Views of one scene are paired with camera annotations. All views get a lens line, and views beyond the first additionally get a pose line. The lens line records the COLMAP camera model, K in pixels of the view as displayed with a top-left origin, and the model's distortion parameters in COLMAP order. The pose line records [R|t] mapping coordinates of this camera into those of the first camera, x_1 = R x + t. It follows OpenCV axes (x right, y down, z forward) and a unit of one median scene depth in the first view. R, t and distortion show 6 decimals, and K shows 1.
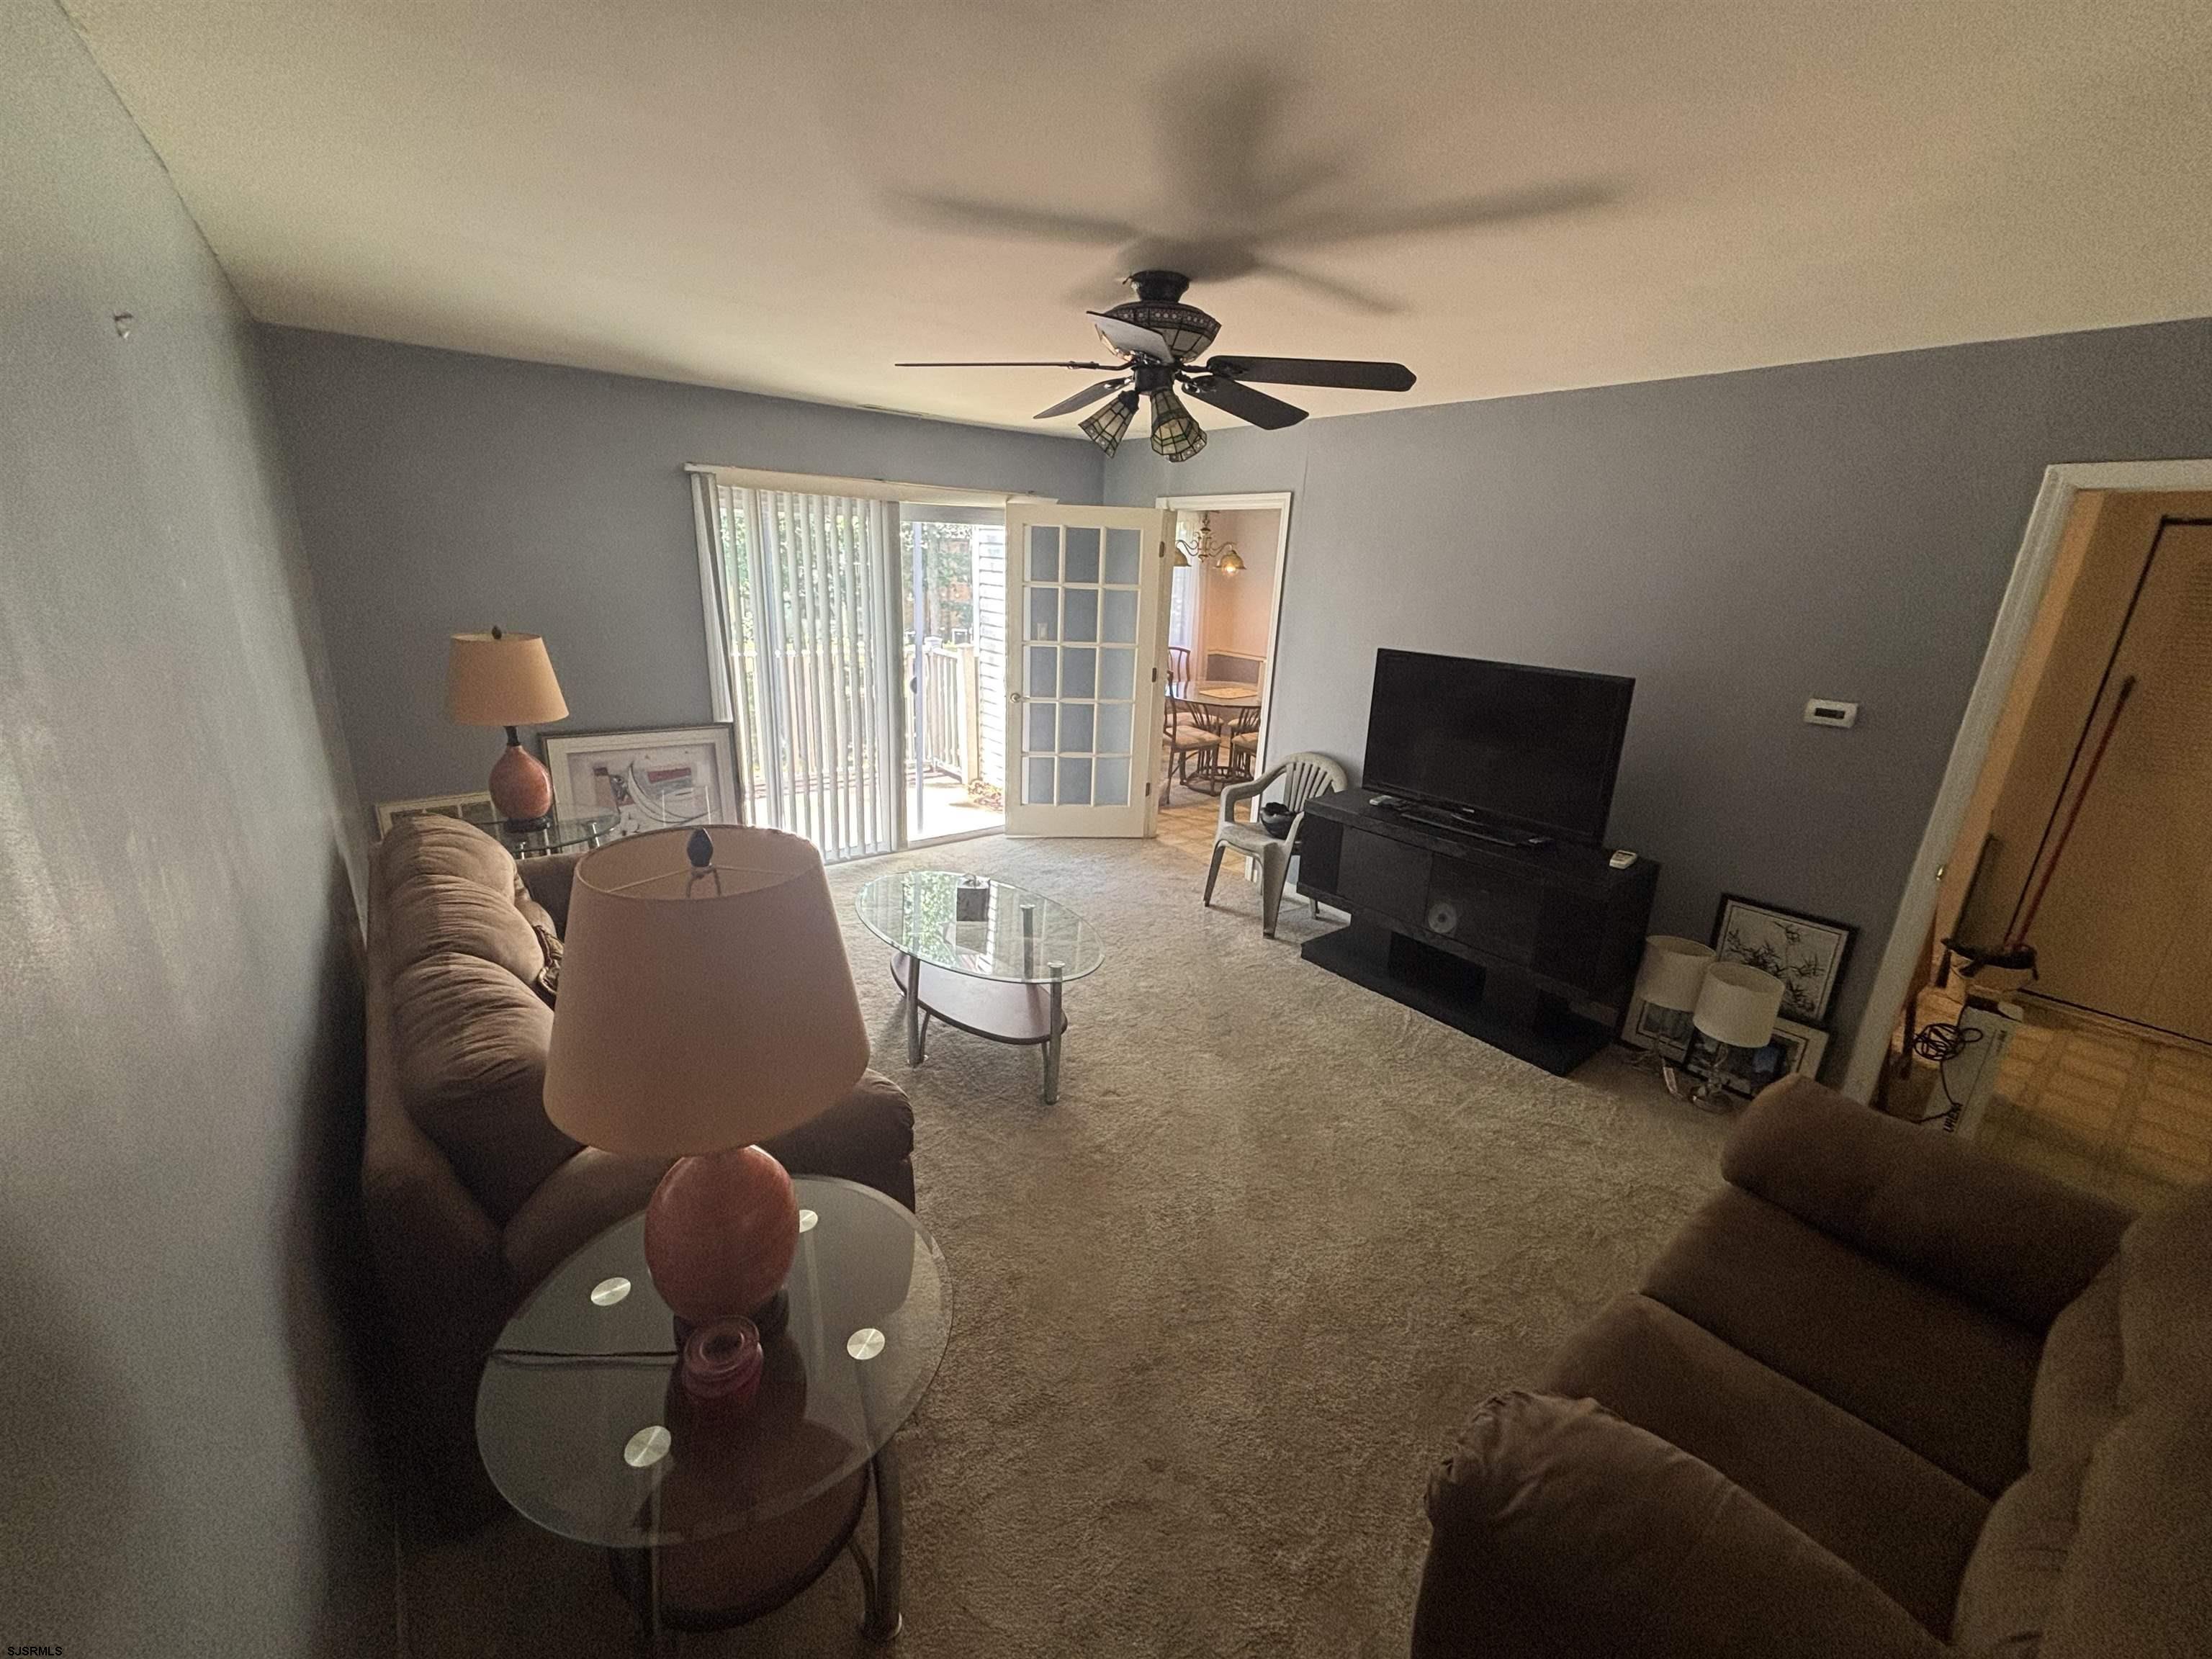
lens RADIAL K [[888.0, 0, 1098.5], [0, 888.0, 808.4], [0, 0, 1]] dist [-0.008023, 0.001223]
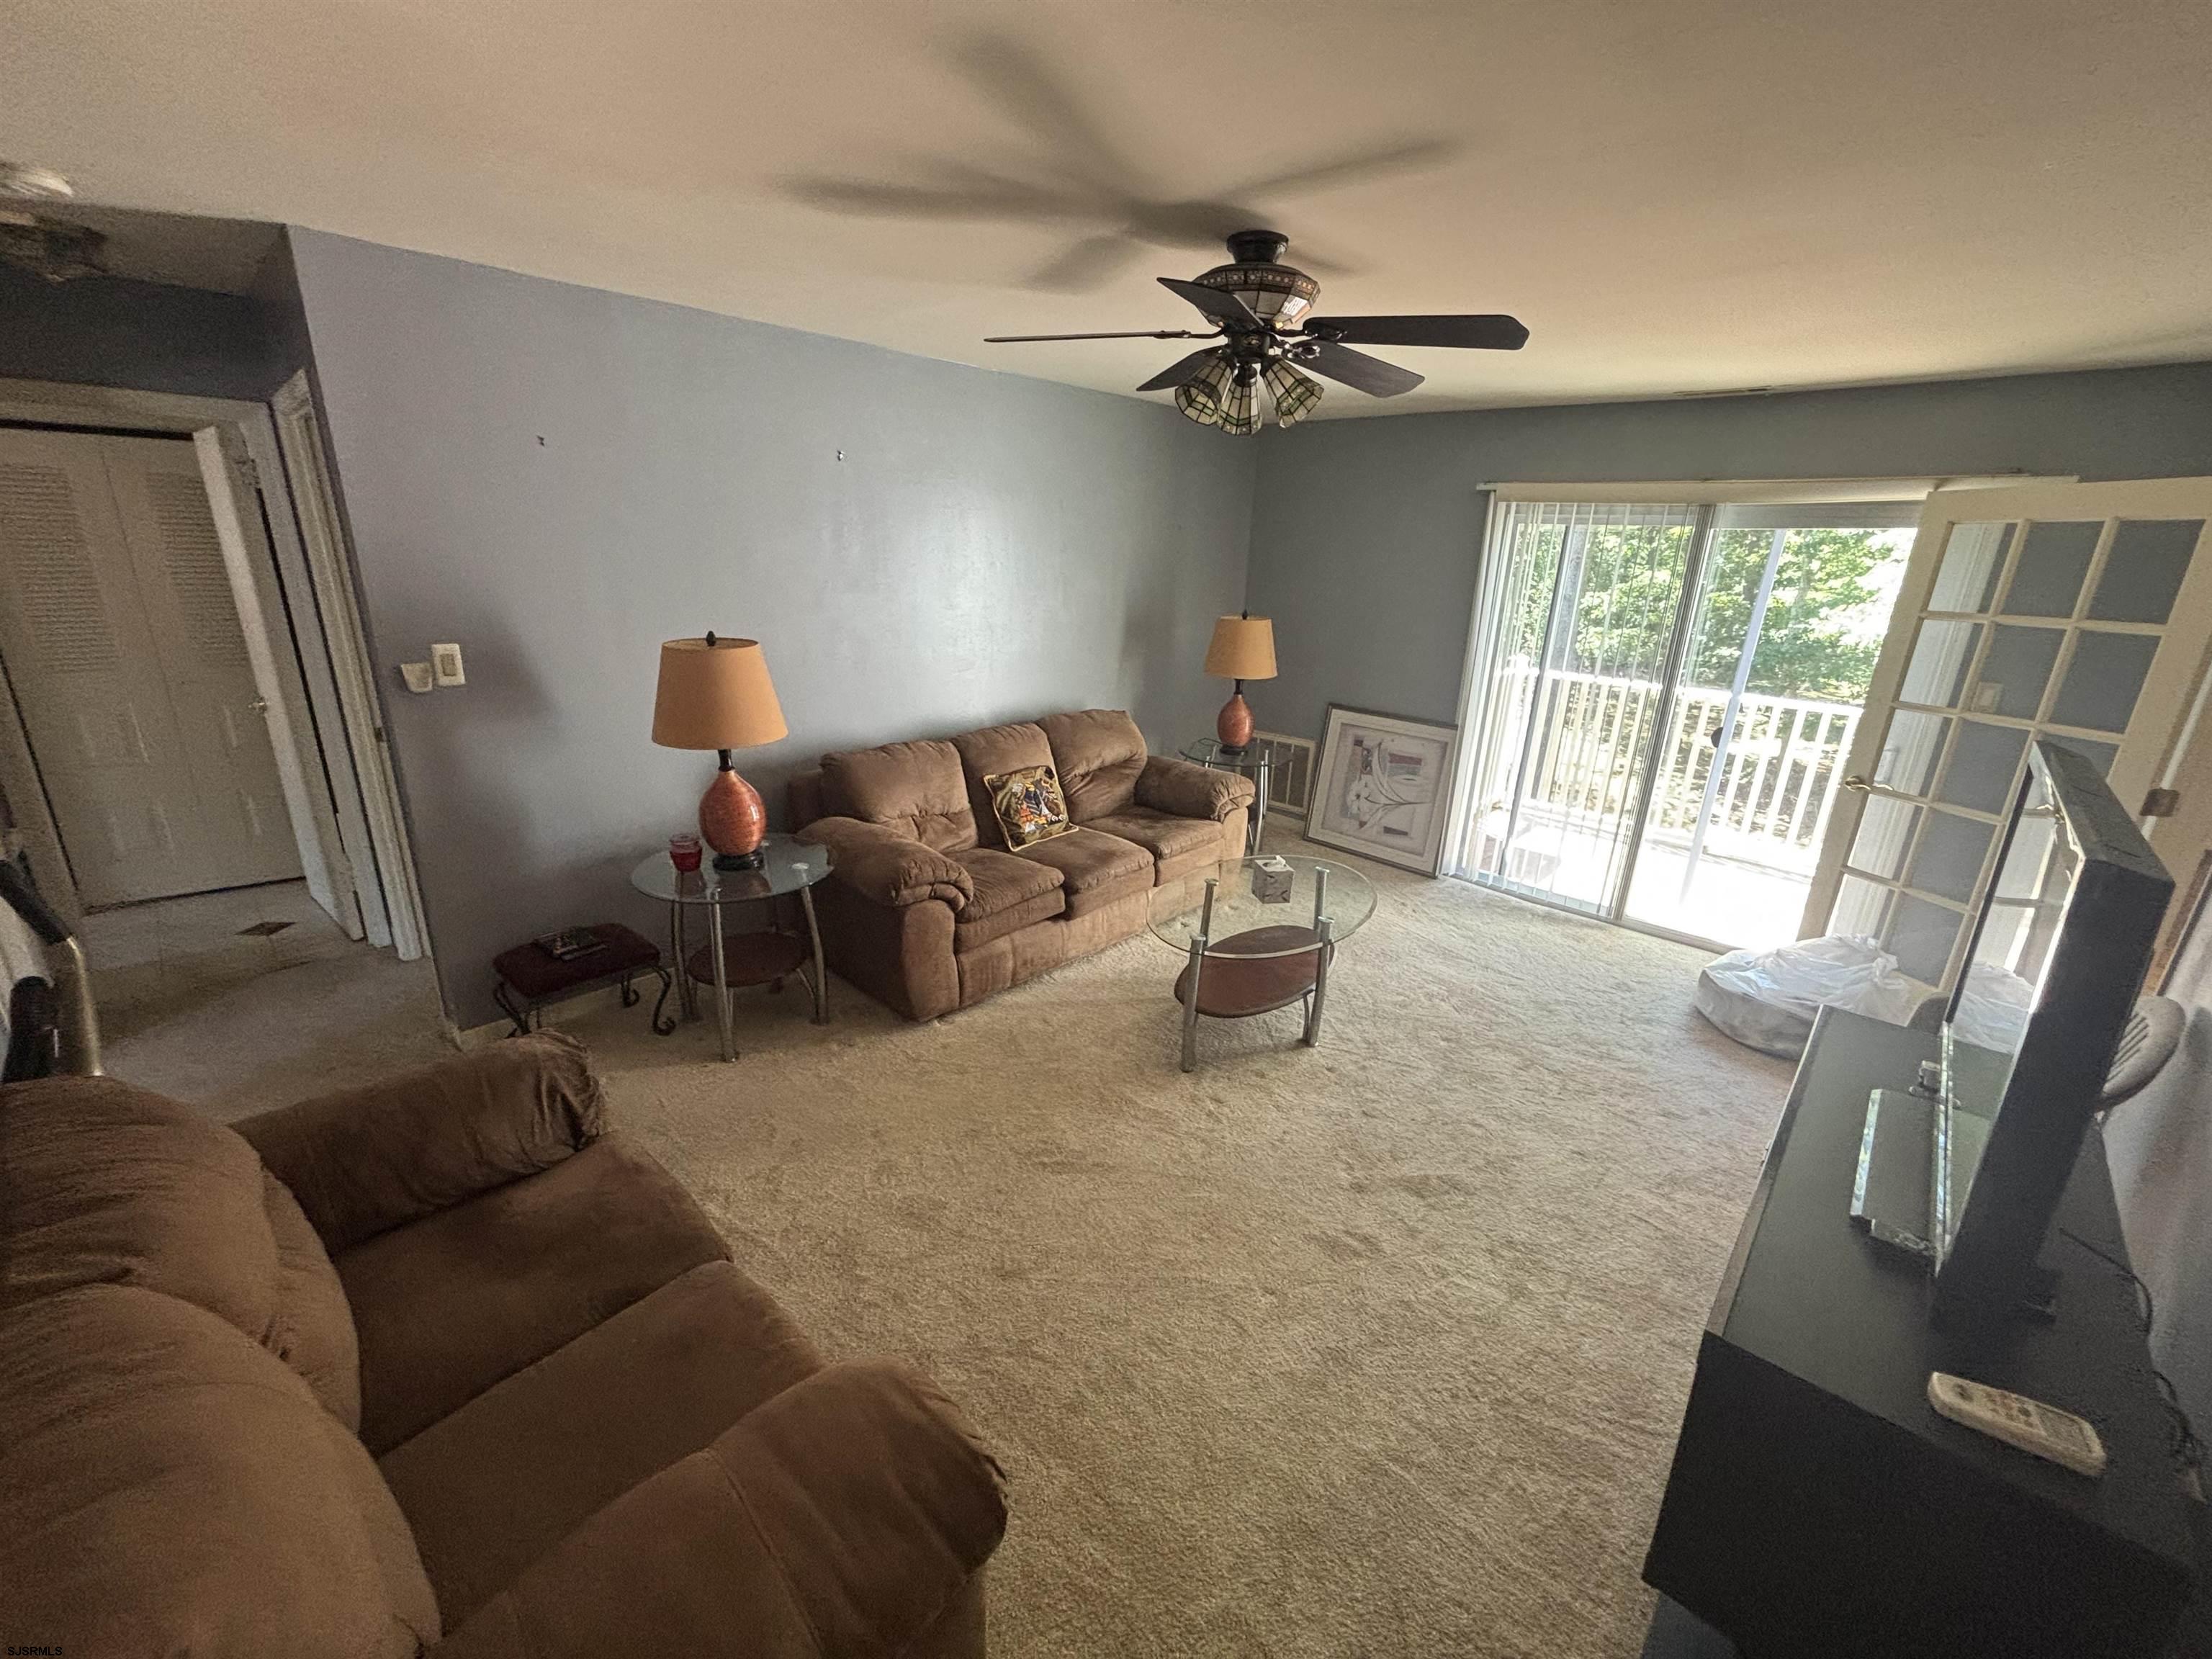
lens RADIAL K [[888.0, 0, 1107.0], [0, 888.0, 816.7], [0, 0, 1]] dist [-0.008023, 0.001223]
pose [[0.155771, 0.249474, -0.955771, 0.478906], [-0.298386, 0.934265, 0.195230, -0.066655], [0.941648, 0.254777, 0.219971, 0.344600]]
